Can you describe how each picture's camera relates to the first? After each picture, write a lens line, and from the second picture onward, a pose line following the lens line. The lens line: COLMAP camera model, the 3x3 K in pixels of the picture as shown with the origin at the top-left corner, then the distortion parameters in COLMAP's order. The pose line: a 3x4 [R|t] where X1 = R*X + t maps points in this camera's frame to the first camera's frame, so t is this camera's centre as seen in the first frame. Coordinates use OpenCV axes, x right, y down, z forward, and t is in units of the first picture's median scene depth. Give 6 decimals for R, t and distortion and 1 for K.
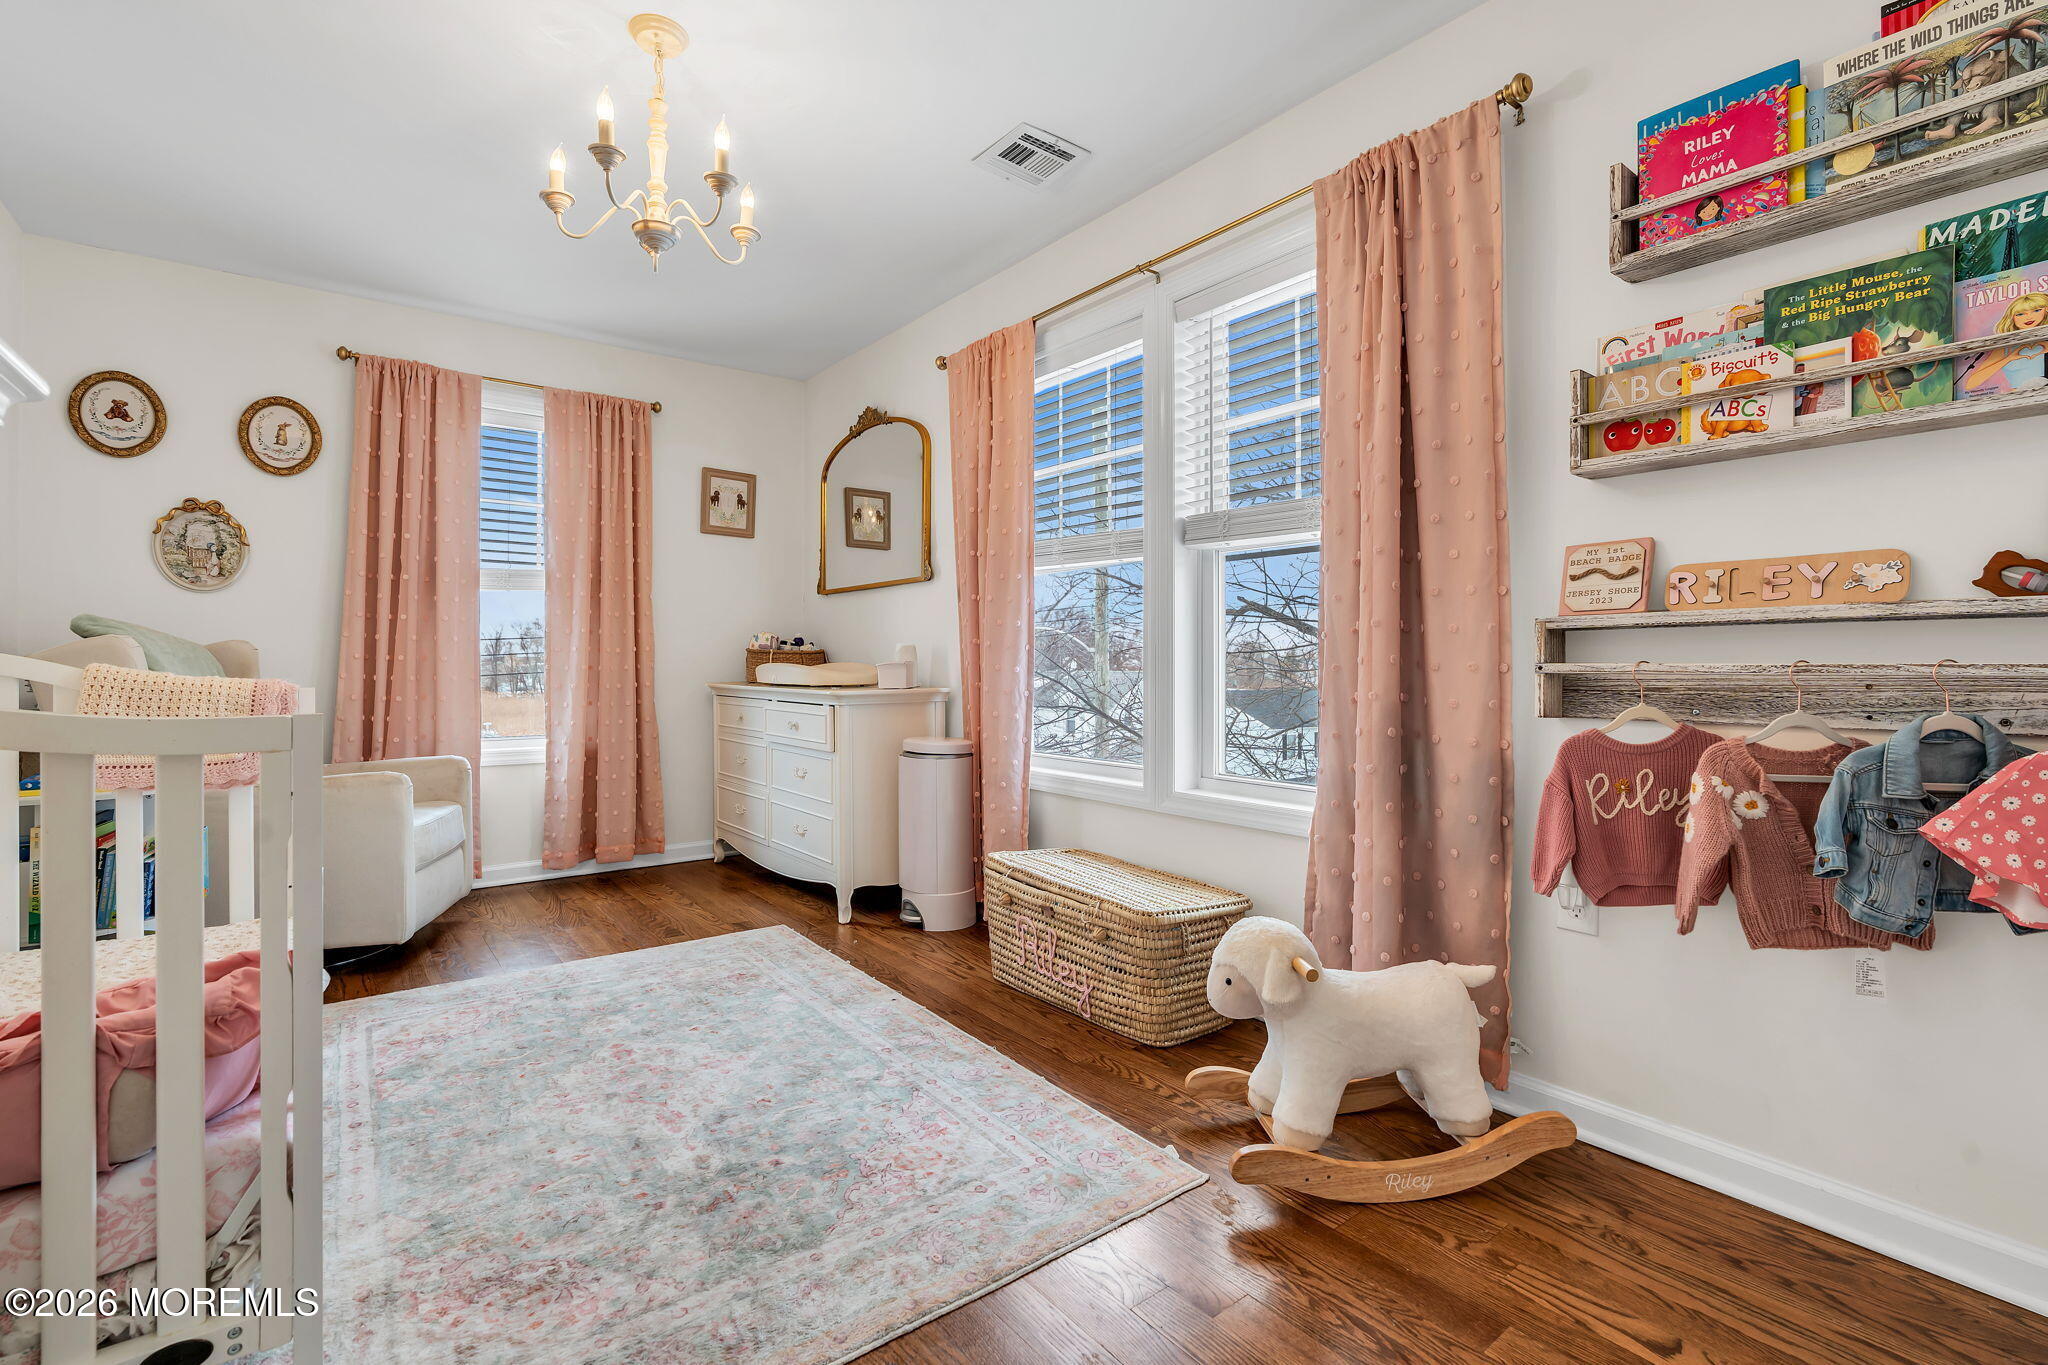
lens RADIAL K [[920.8, 0, 1031.7], [0, 920.8, 668.6], [0, 0, 1]] dist [-0.012334, 0.005193]
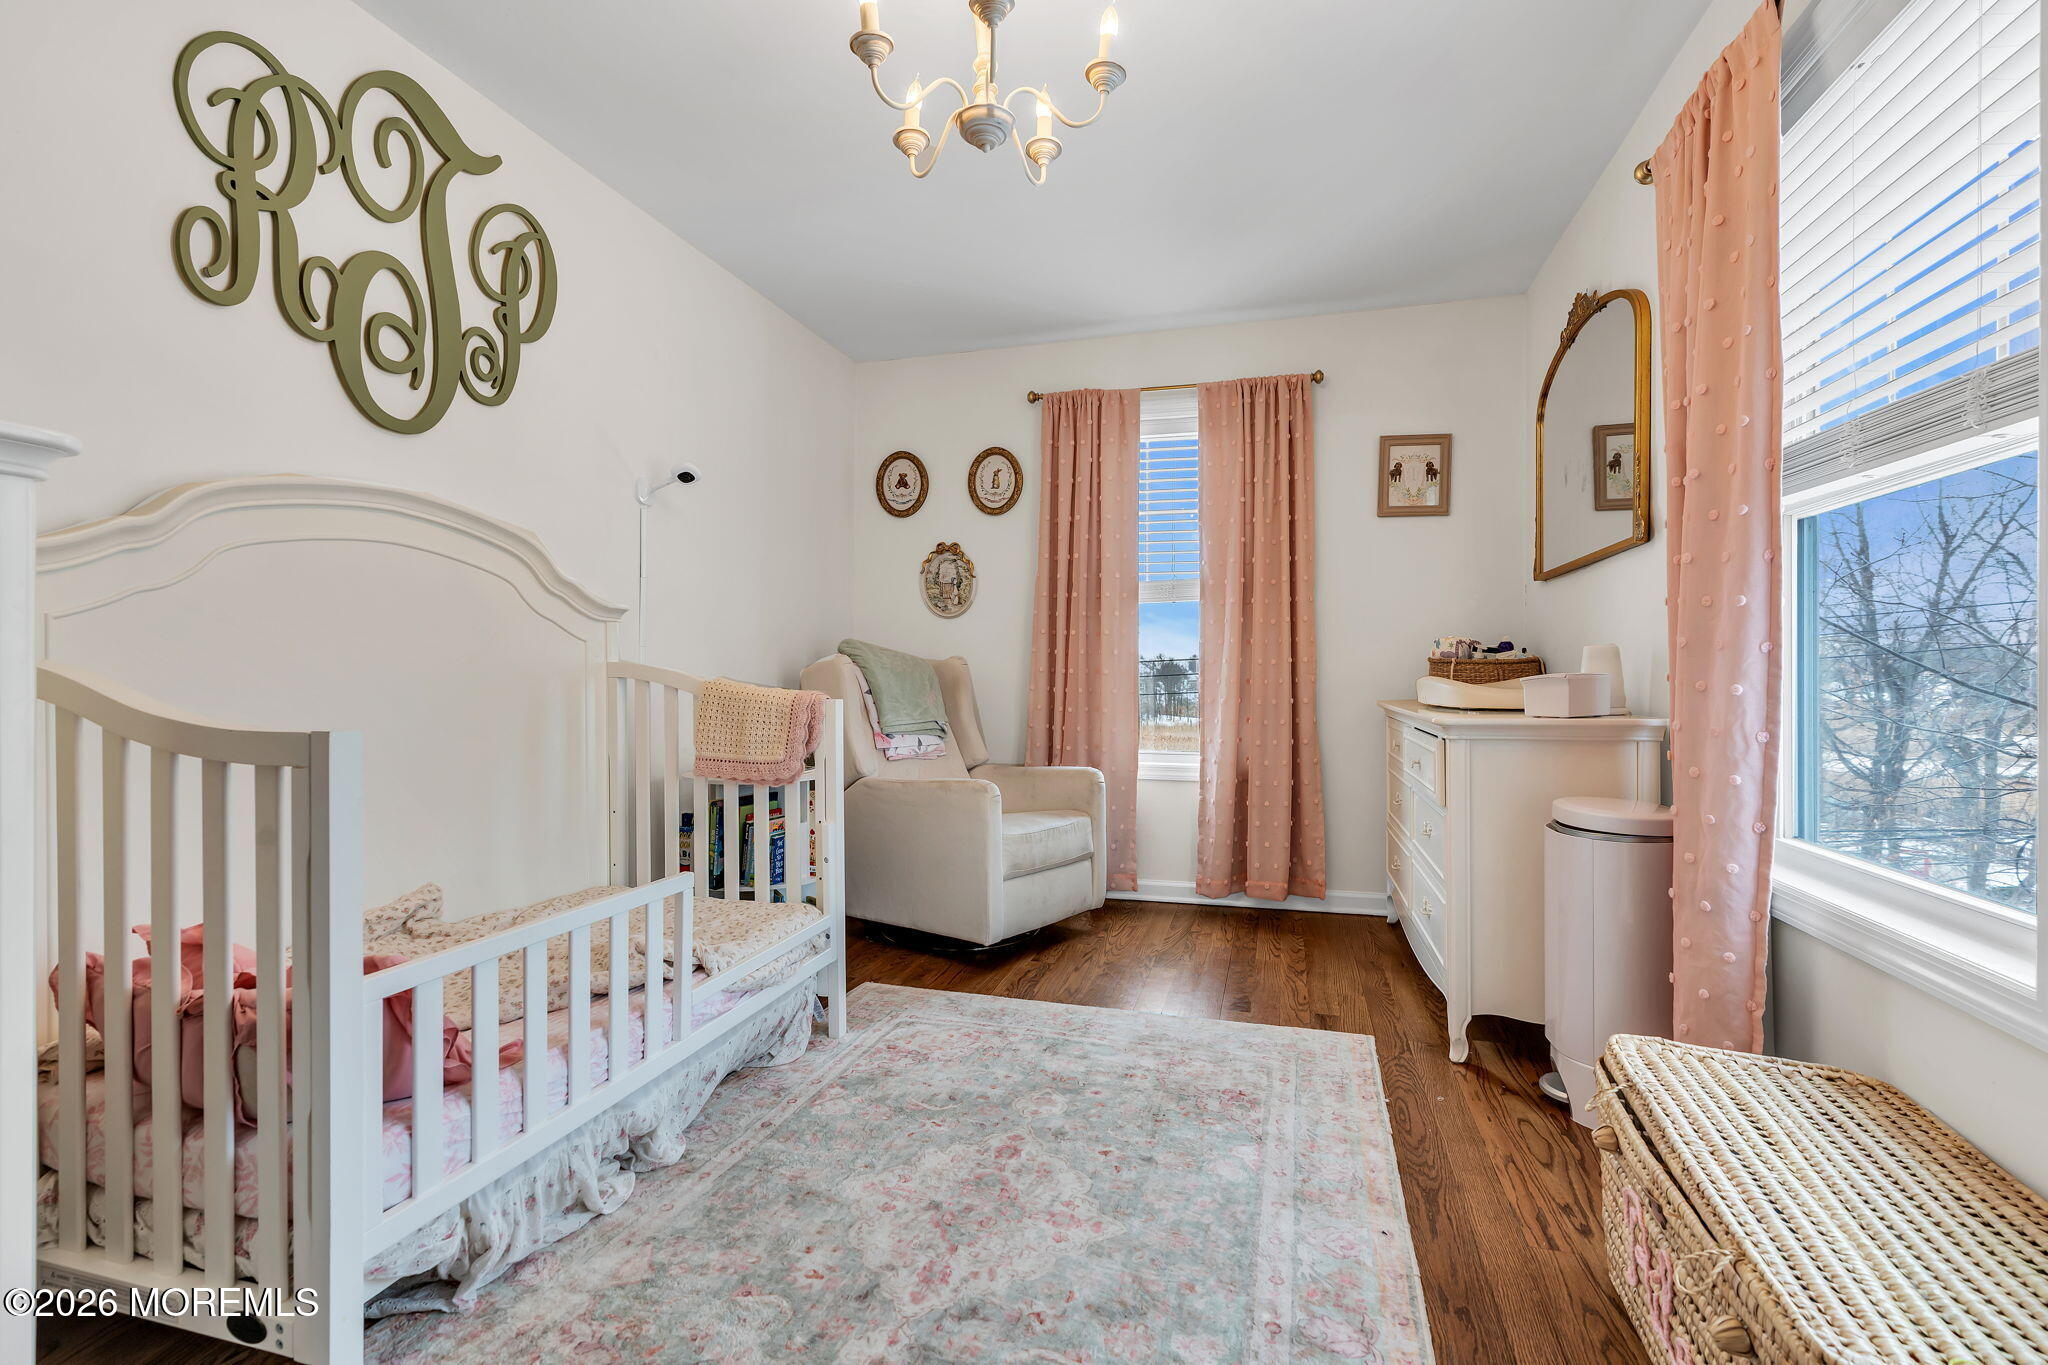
lens RADIAL K [[920.8, 0, 1020.0], [0, 920.8, 678.9], [0, 0, 1]] dist [-0.012334, 0.005193]
pose [[0.596215, 0.003763, -0.802816, 0.142585], [-0.005114, 0.999987, 0.000889, -0.003315], [0.802808, 0.003576, 0.596226, 0.334256]]
